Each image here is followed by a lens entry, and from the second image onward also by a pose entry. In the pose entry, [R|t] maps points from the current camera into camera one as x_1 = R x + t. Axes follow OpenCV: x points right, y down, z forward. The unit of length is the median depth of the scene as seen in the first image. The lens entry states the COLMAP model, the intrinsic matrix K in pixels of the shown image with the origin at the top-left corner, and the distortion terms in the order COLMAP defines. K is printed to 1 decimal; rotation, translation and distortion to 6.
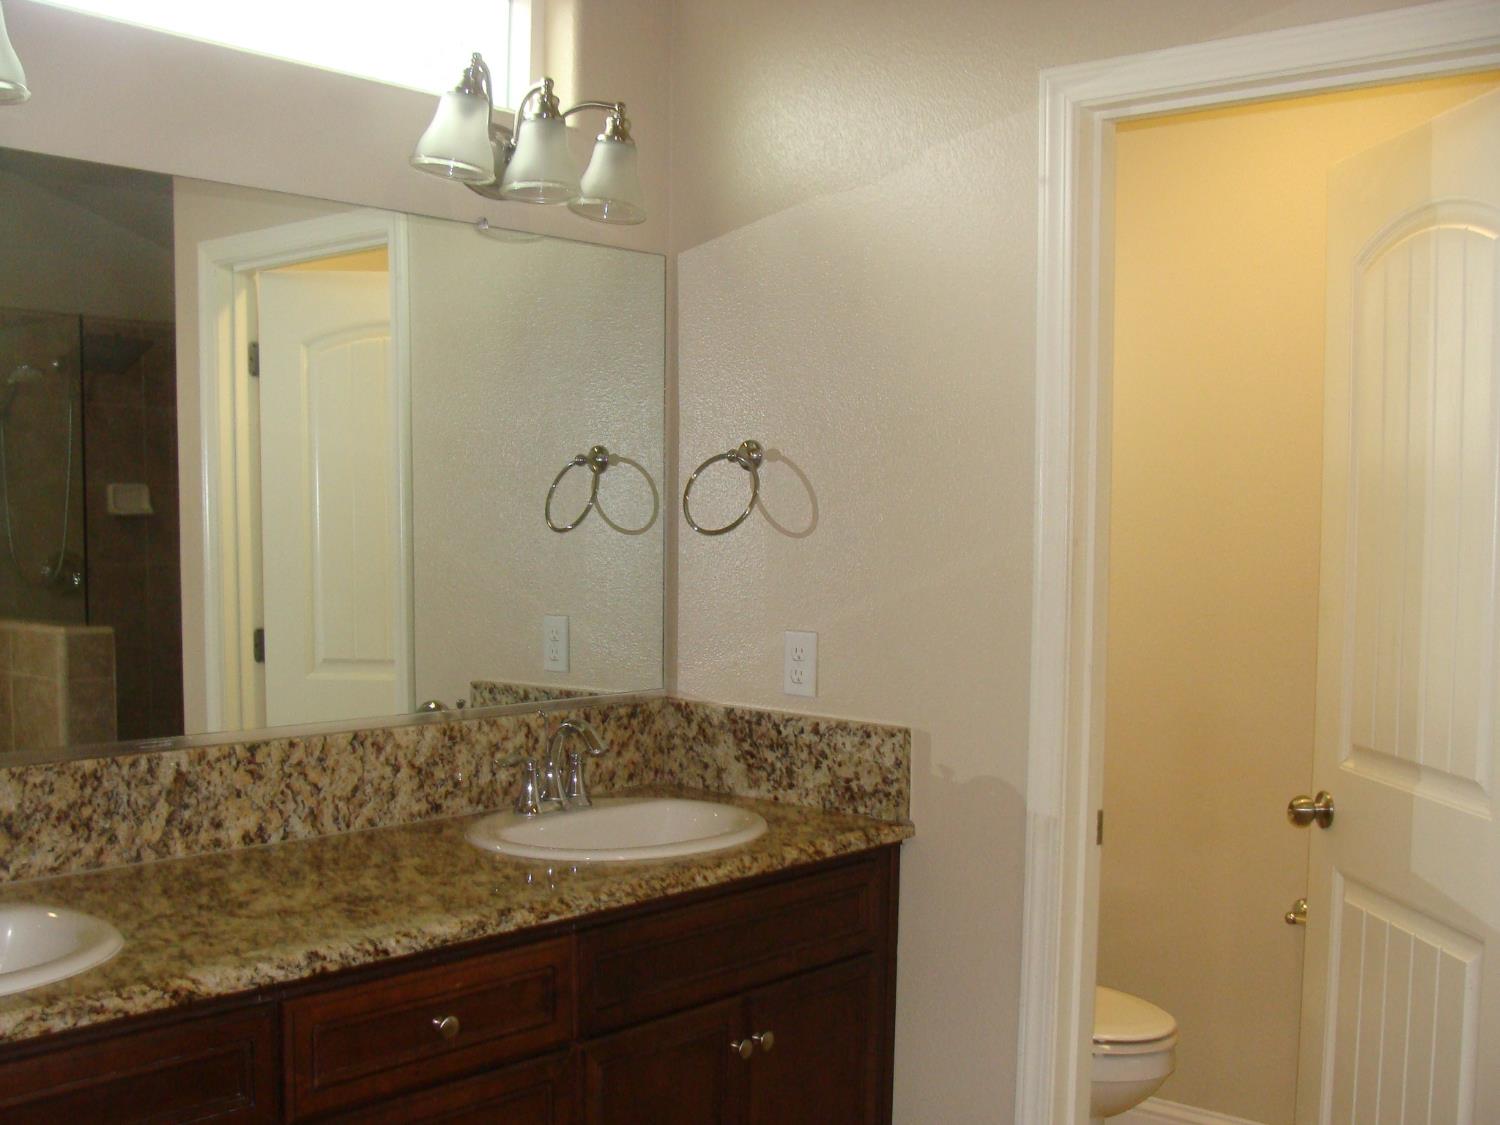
lens RADIAL K [[1686.5, 0, 754.7], [0, 1686.5, 582.2], [0, 0, 1]] dist [-0.210253, 0.238918]
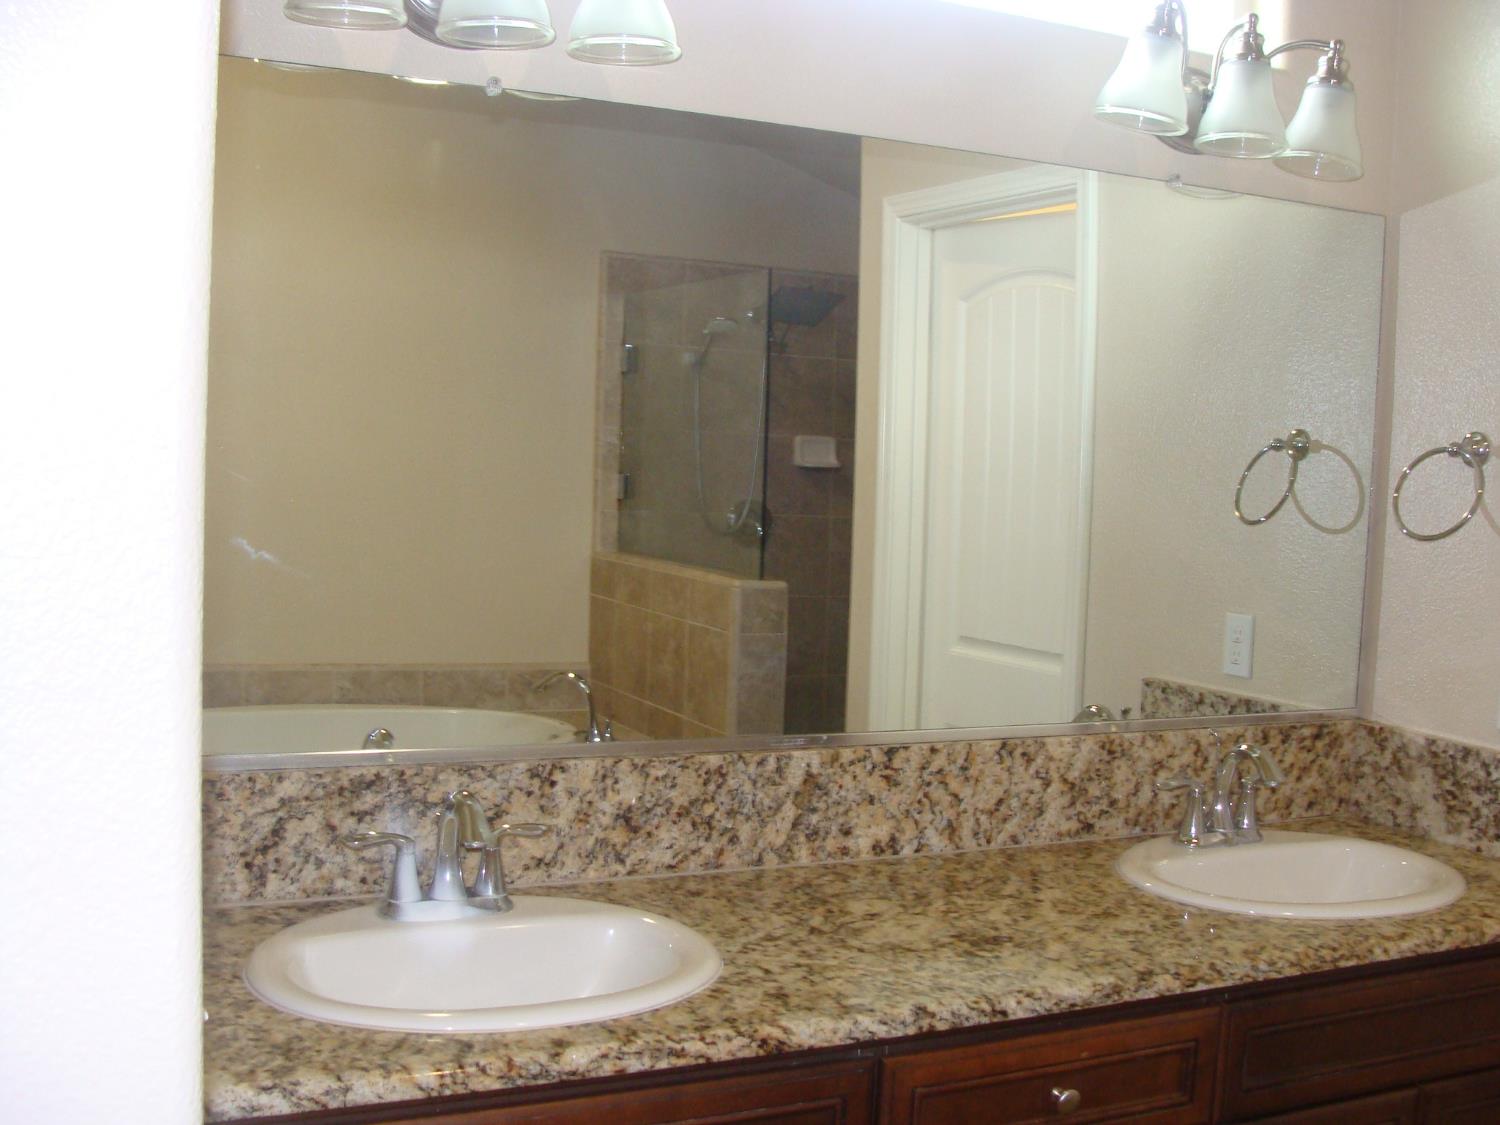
lens RADIAL K [[1686.5, 0, 754.7], [0, 1686.5, 582.2], [0, 0, 1]] dist [-0.210253, 0.238918]
pose [[0.915591, 0.063775, -0.397021, -0.005390], [-0.051415, 0.997806, 0.041711, -0.027500], [0.398810, -0.017777, 0.916861, 0.101102]]
